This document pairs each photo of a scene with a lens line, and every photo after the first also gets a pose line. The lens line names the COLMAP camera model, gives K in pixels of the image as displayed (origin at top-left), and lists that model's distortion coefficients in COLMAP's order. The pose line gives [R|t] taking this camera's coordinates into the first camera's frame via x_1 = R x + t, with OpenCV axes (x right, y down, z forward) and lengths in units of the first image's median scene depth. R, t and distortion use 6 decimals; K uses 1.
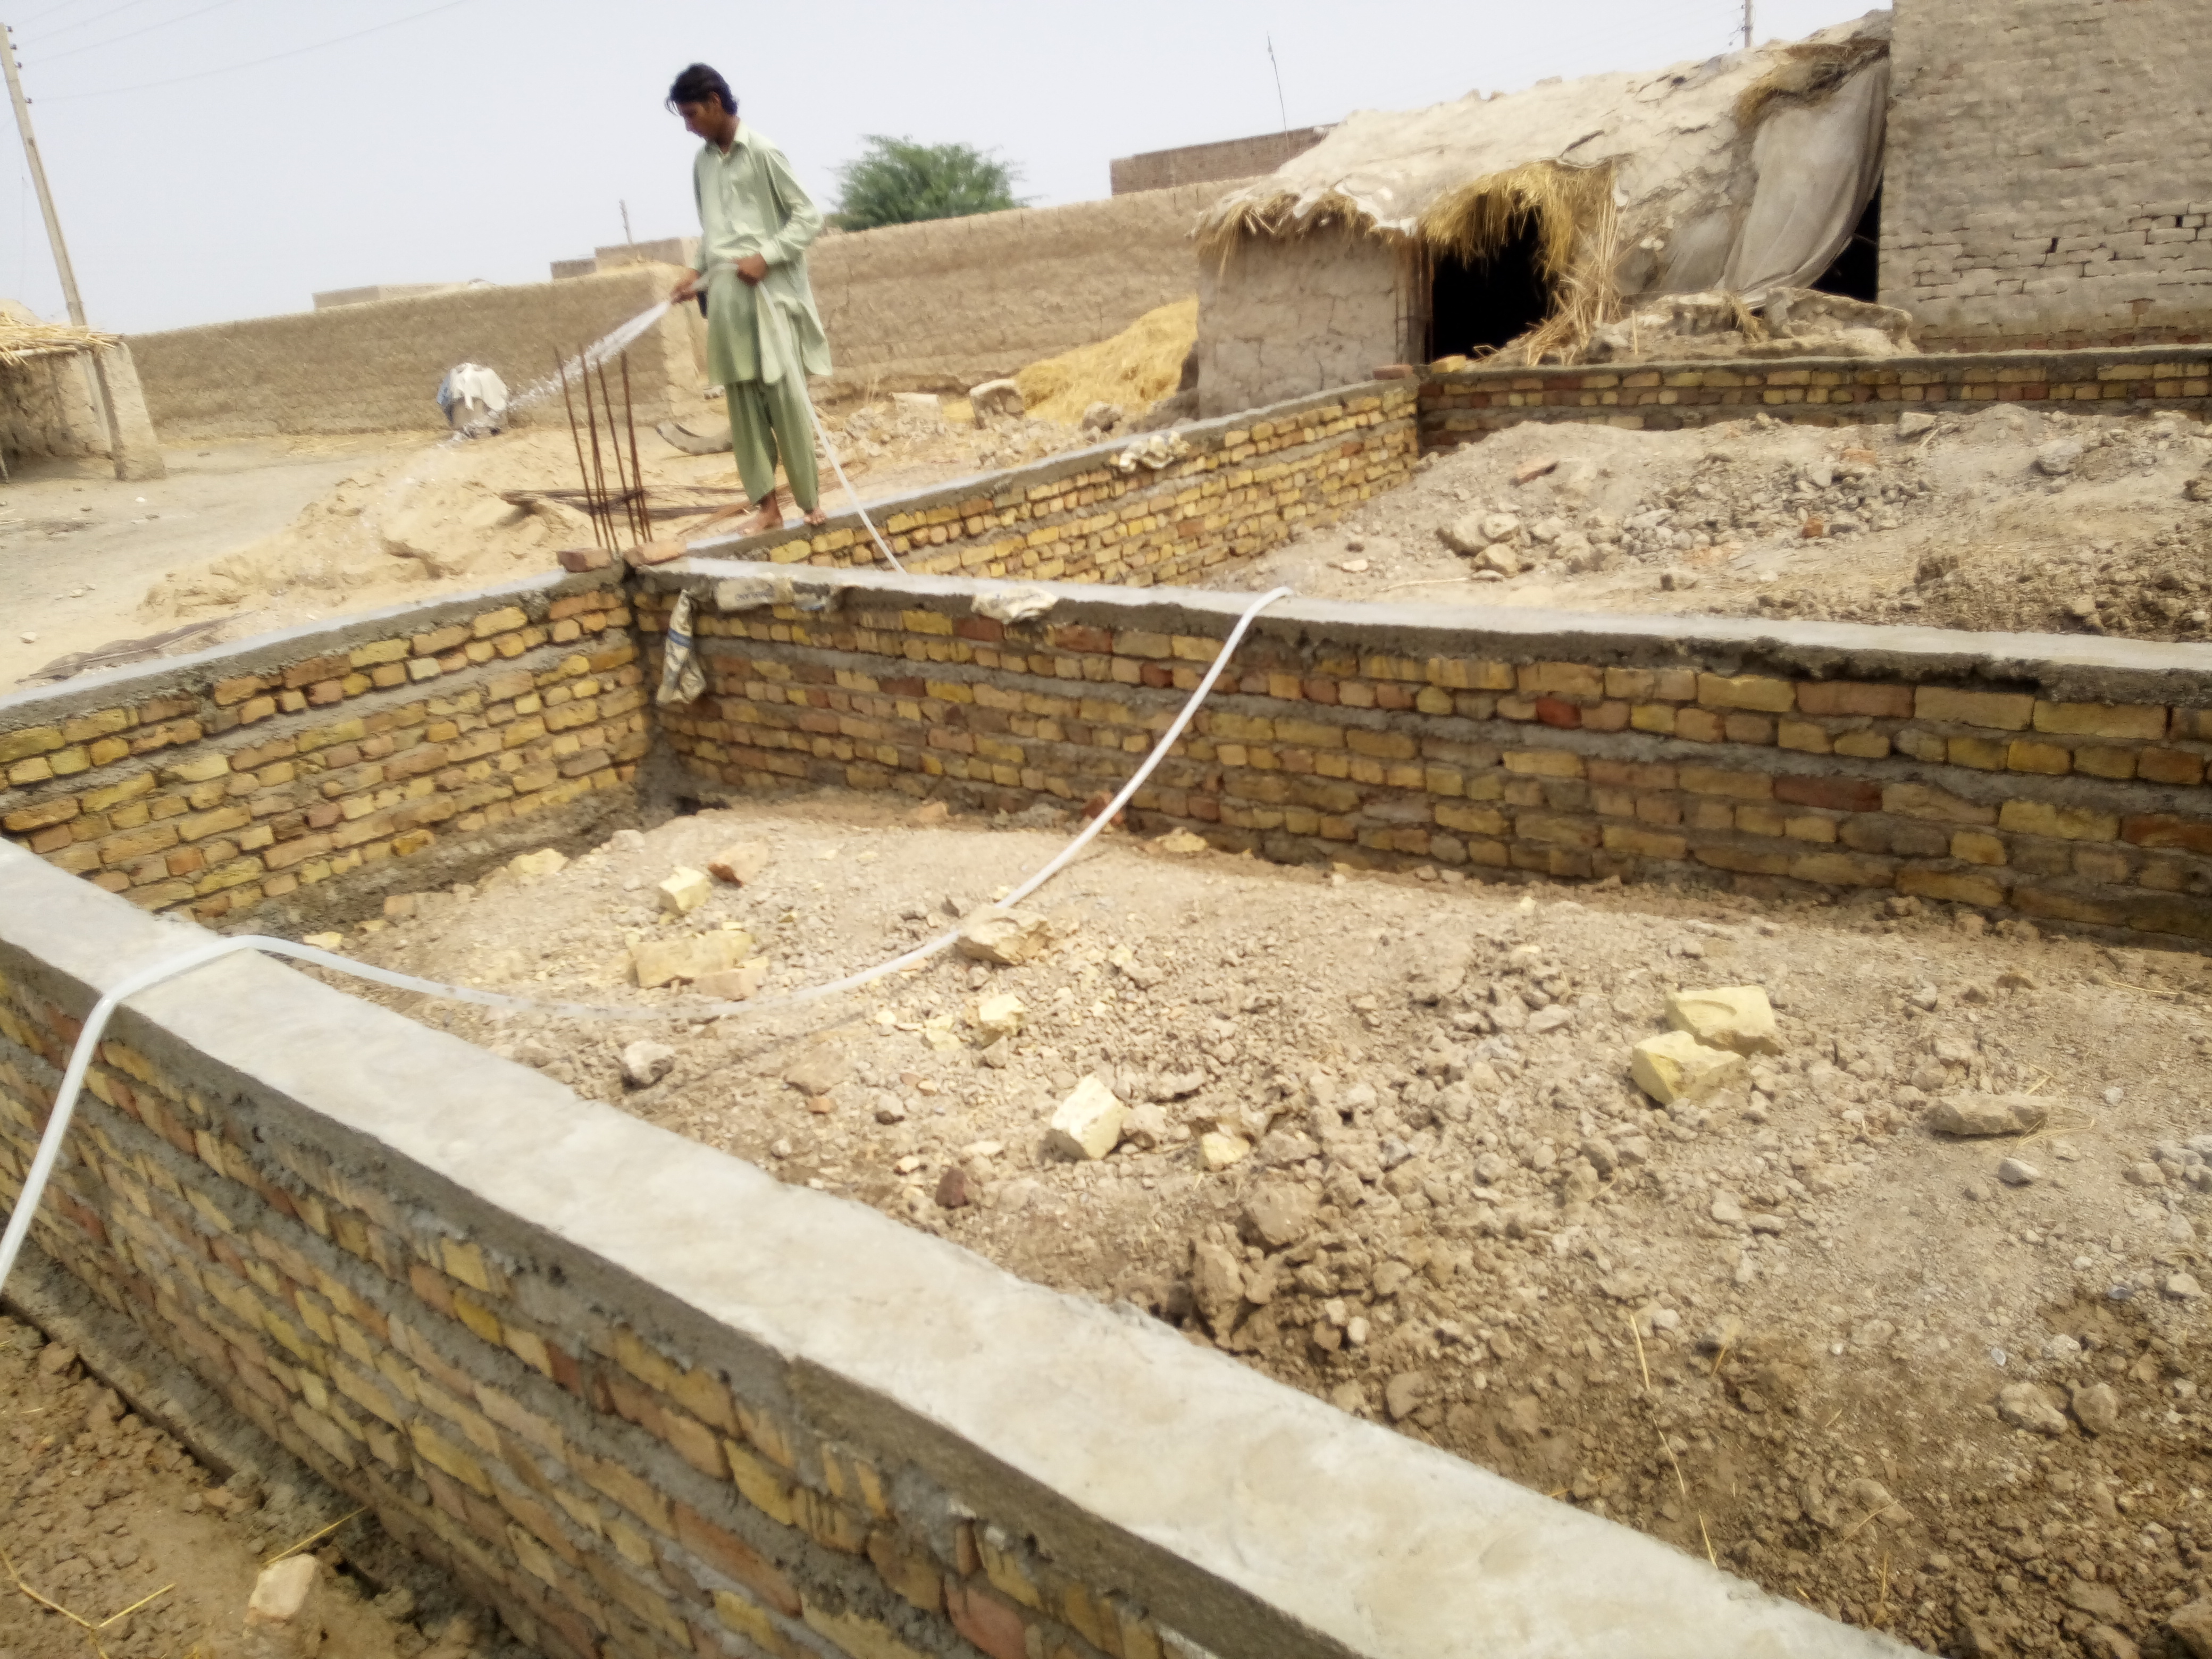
lens RADIAL K [[1702.4, 0, 1062.4], [0, 1702.4, 822.7], [0, 0, 1]] dist [0.081094, -0.112992]
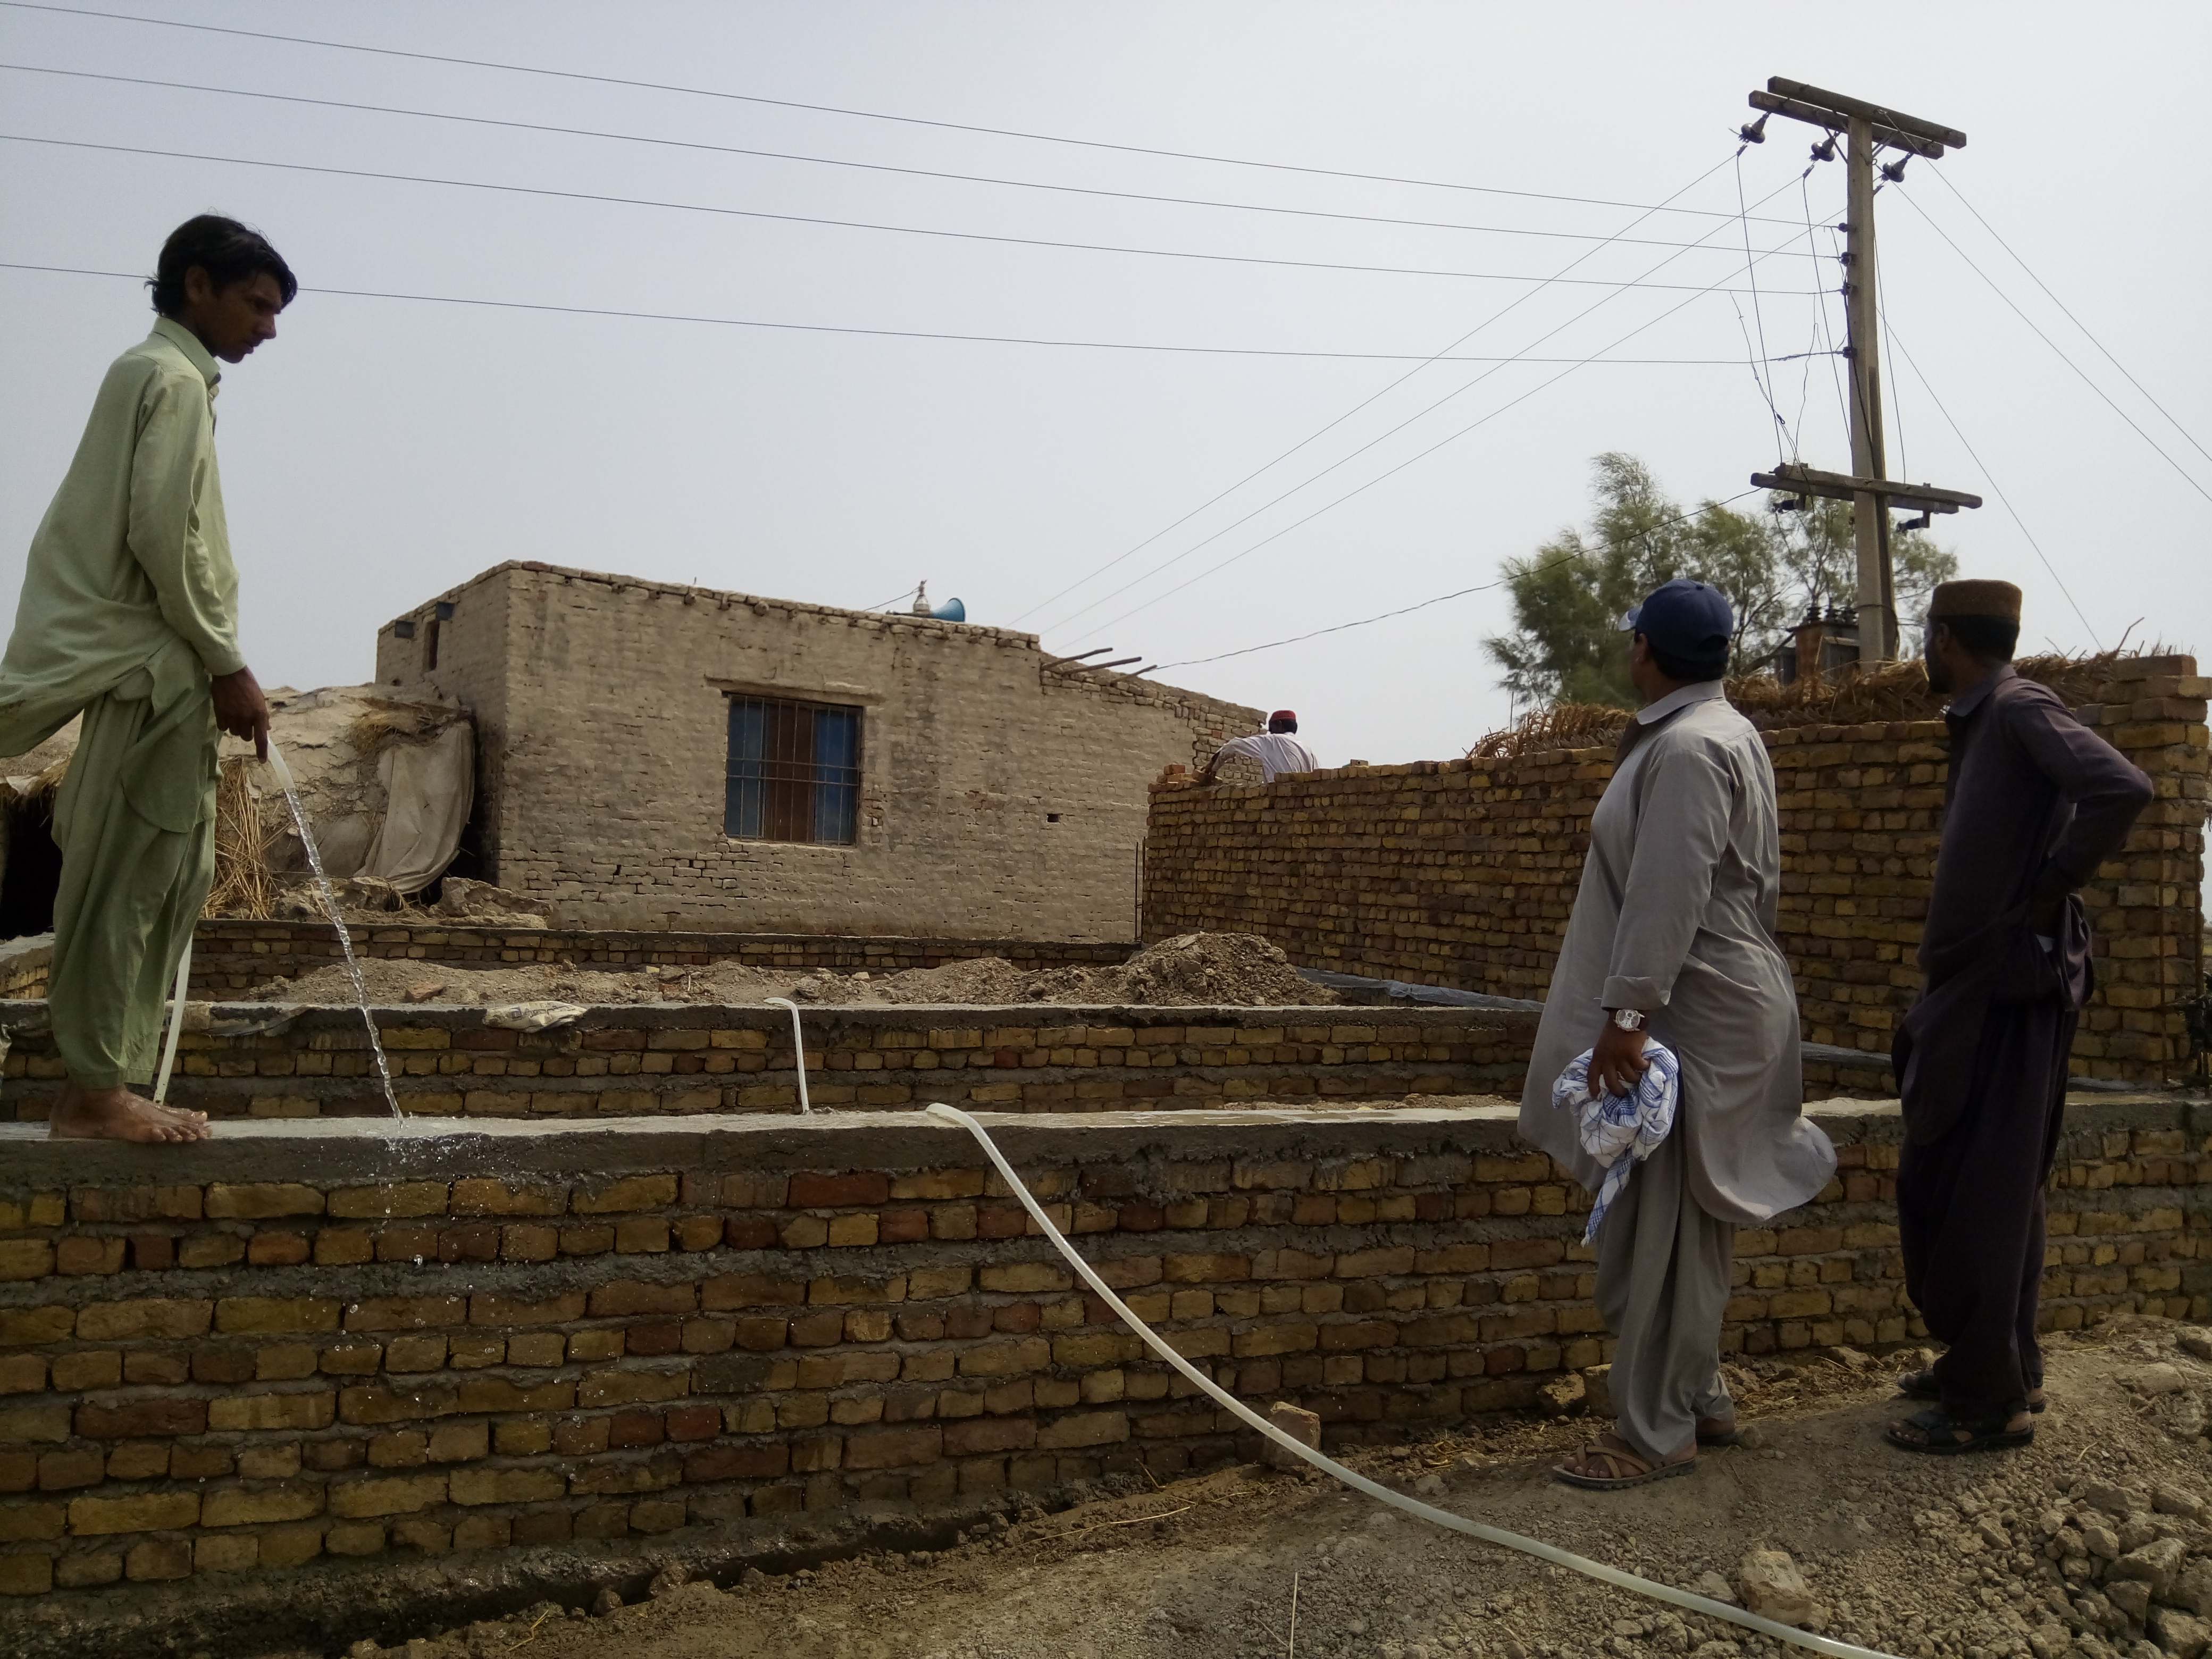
lens RADIAL K [[1732.0, 0, 1106.0], [0, 1732.0, 829.5], [0, 0, 1]] dist [0.116748, -0.193041]
pose [[0.437799, 0.142120, 0.887769, -1.291584], [0.202524, 0.946460, -0.251390, 0.180972], [-0.875966, 0.289853, 0.385577, 0.222820]]
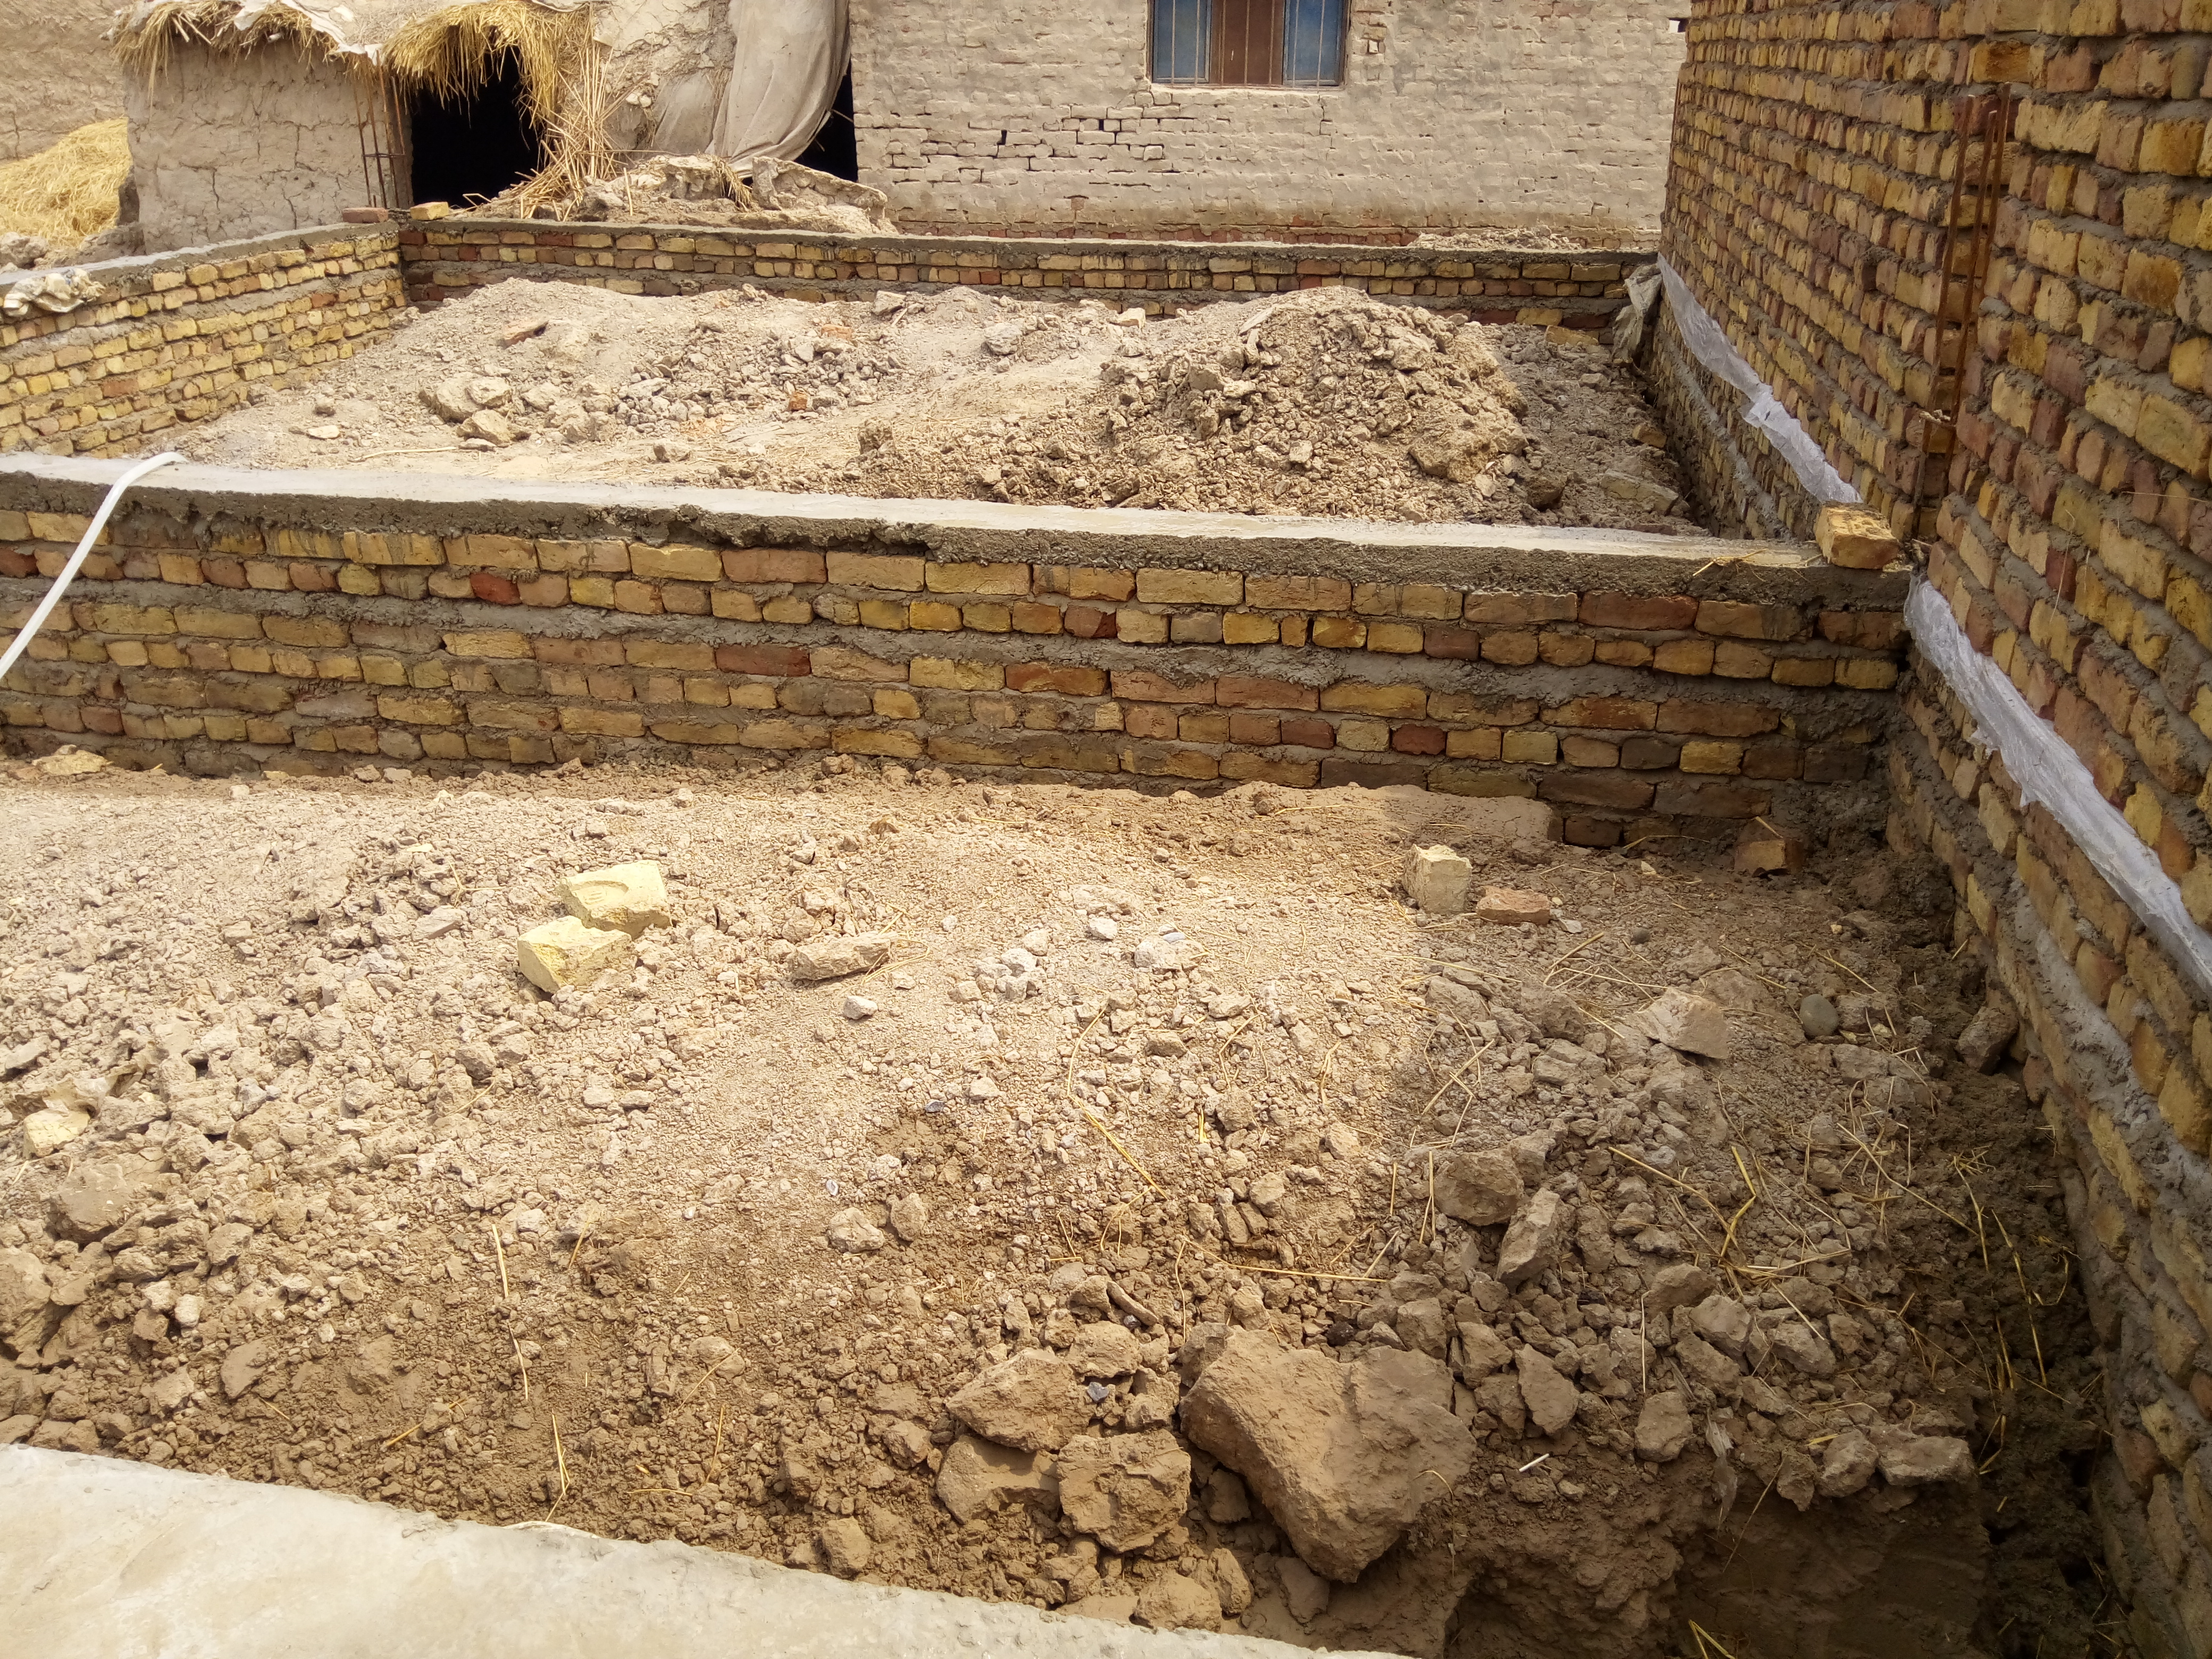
lens RADIAL K [[1732.0, 0, 1106.0], [0, 1732.0, 829.5], [0, 0, 1]] dist [0.116748, -0.193041]
pose [[0.861523, -0.107676, 0.496169, 0.095801], [0.073315, 0.993394, 0.088280, 0.006177], [-0.502397, -0.039678, 0.863726, 0.004859]]
